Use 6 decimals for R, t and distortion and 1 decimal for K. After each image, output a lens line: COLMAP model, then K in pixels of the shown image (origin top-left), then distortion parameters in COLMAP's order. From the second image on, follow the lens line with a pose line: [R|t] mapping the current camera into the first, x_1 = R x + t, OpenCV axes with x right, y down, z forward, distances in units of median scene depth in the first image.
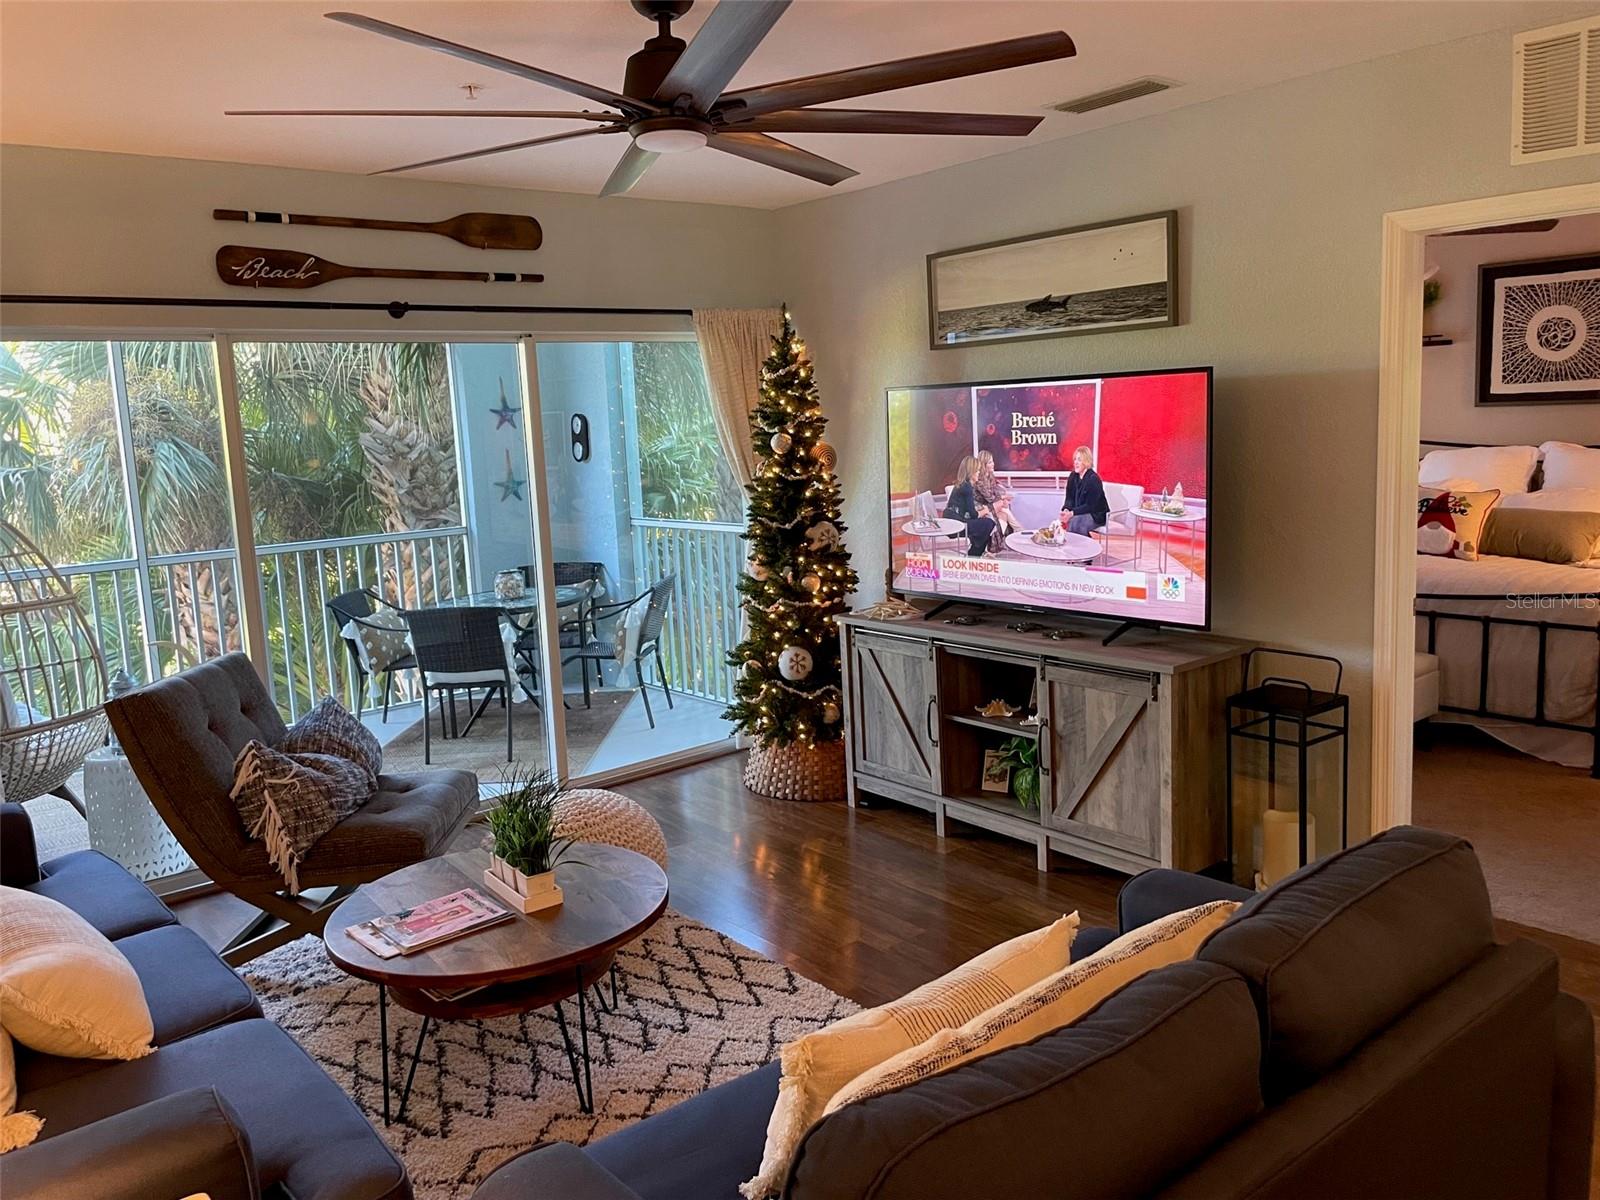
lens RADIAL K [[1233.5, 0, 800.0], [0, 1233.5, 600.0], [0, 0, 1]] dist [0.097036, -0.147041]
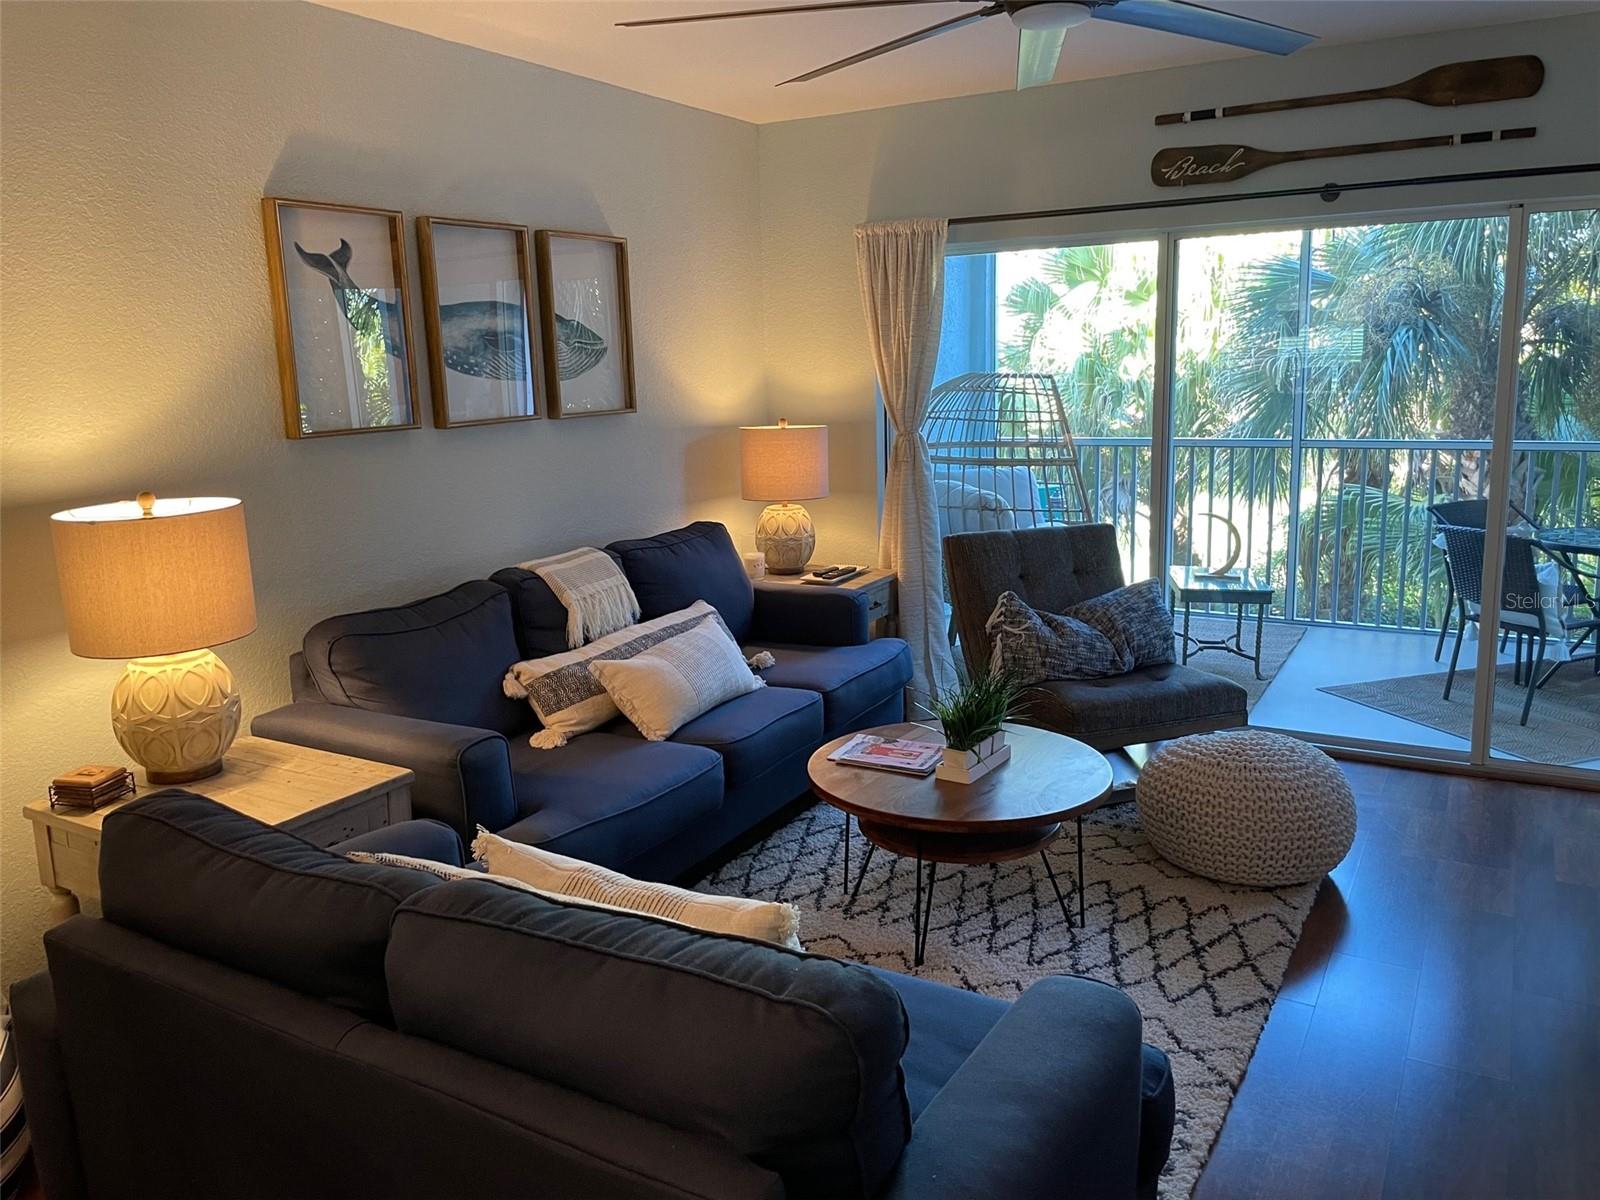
lens RADIAL K [[1233.5, 0, 800.0], [0, 1233.5, 600.0], [0, 0, 1]] dist [0.097036, -0.147041]
pose [[0.329175, 0.220865, -0.918075, 0.528361], [-0.128654, 0.973684, 0.188114, -0.069281], [0.935464, 0.056191, 0.348927, 0.363765]]
